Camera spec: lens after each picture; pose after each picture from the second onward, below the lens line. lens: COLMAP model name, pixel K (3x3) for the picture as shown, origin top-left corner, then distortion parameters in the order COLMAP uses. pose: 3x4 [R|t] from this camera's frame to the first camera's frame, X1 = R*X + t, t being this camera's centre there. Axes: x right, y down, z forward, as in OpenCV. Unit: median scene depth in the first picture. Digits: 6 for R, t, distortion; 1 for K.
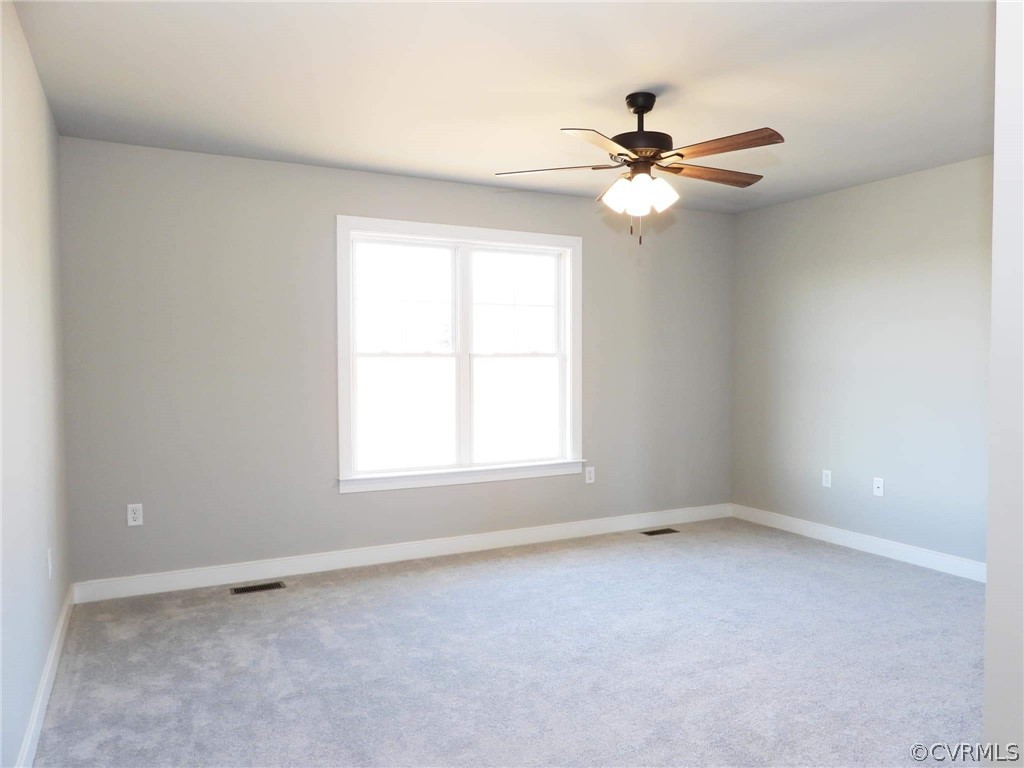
lens RADIAL K [[732.2, 0, 512.0], [0, 732.2, 384.0], [0, 0, 1]] dist [-0.023330, 0.010129]
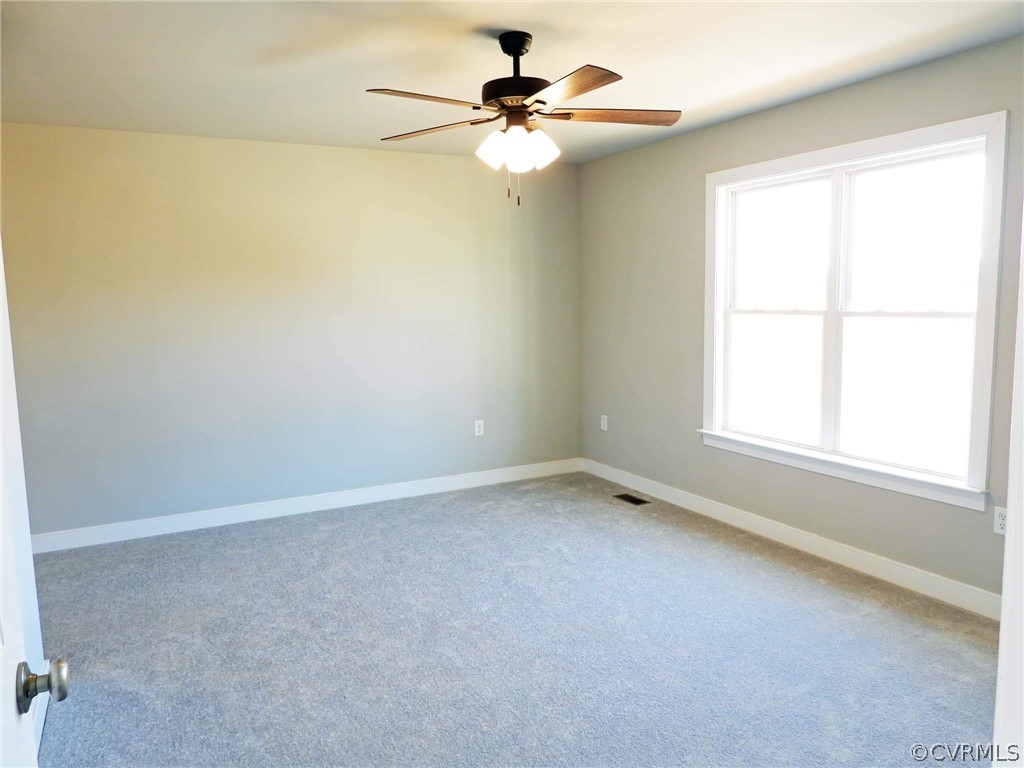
lens RADIAL K [[732.2, 0, 512.0], [0, 732.2, 384.0], [0, 0, 1]] dist [-0.023330, 0.010129]
pose [[0.023365, 0.122498, -0.992194, 0.807631], [-0.018264, 0.992351, 0.122088, -0.060206], [0.999560, 0.015269, 0.025424, 0.714050]]
